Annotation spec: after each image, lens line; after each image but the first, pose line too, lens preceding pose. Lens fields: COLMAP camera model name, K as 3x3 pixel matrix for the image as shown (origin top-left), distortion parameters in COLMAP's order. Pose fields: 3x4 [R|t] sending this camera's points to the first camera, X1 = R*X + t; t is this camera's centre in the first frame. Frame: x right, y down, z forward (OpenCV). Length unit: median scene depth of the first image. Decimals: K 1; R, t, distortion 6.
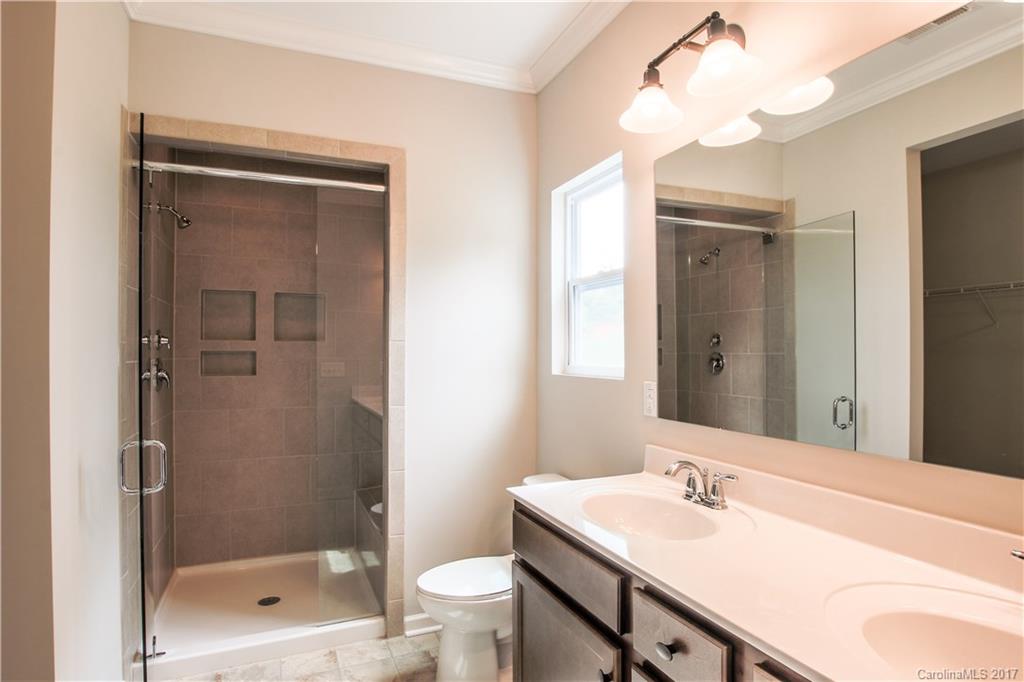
lens RADIAL K [[541.6, 0, 508.5], [0, 541.6, 344.2], [0, 0, 1]] dist [-0.035055, 0.002533]
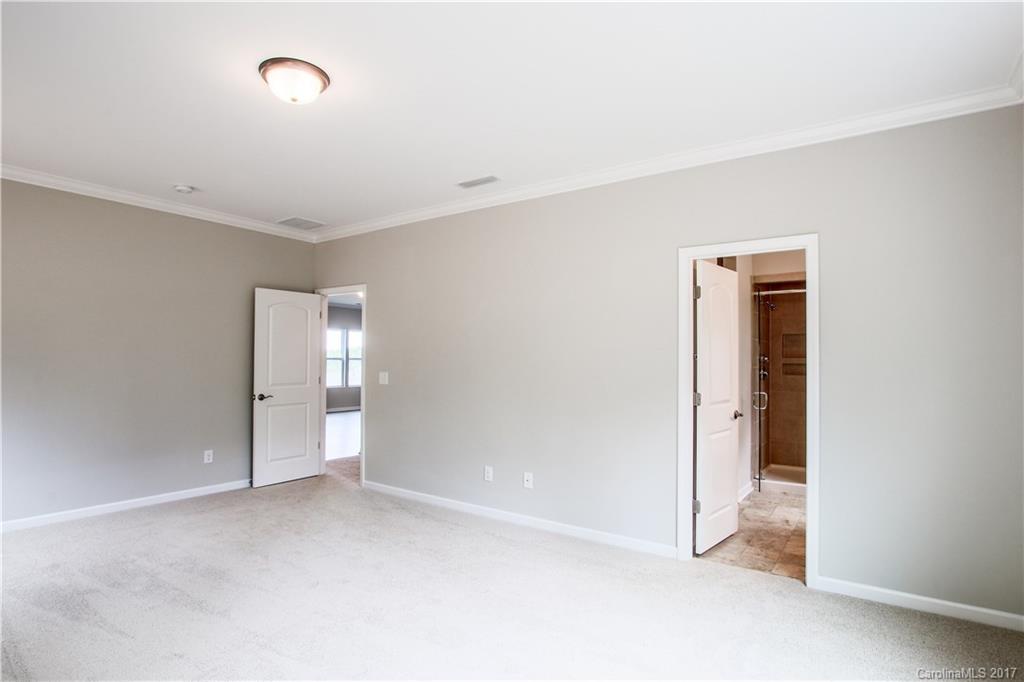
lens RADIAL K [[541.6, 0, 509.5], [0, 541.6, 346.8], [0, 0, 1]] dist [-0.035055, 0.002533]
pose [[0.526720, -0.011003, -0.849968, 0.660509], [-0.001320, 0.999904, -0.013762, -0.021565], [0.850038, 0.008371, 0.526655, -1.032691]]
